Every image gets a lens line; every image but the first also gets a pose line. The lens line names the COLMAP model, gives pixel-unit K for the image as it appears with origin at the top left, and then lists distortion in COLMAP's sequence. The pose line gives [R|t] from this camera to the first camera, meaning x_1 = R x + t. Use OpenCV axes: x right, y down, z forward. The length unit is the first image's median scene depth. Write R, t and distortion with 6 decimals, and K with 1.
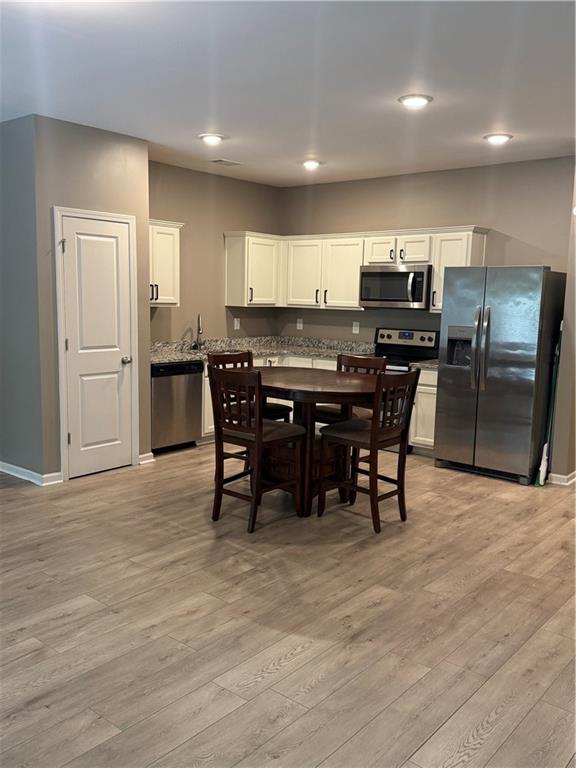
lens RADIAL K [[690.8, 0, 287.0], [0, 690.8, 387.9], [0, 0, 1]] dist [0.065974, -0.023044]
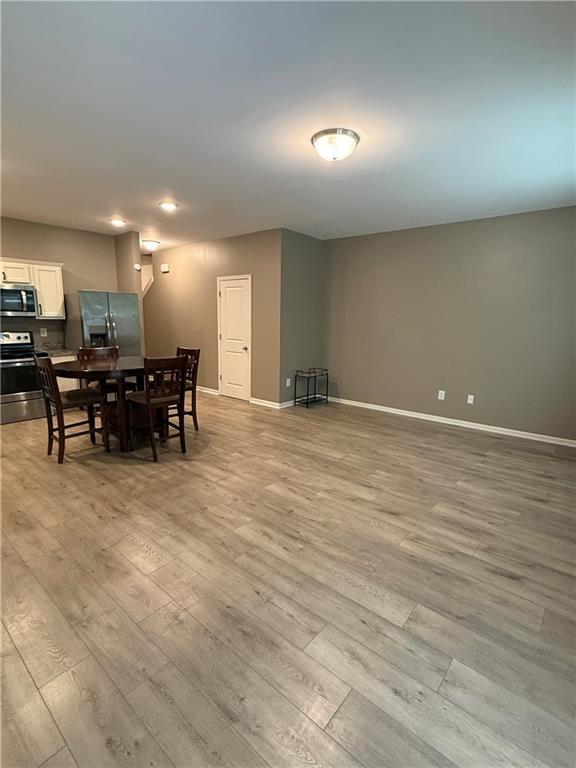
lens RADIAL K [[375.8, 0, 287.0], [0, 375.8, 380.8], [0, 0, 1]] dist [0.027946, 0.000159]
pose [[0.014746, -0.194353, 0.980821, -0.891434], [0.125888, 0.973483, 0.191007, -0.101688], [-0.991935, 0.120657, 0.038821, 0.682340]]
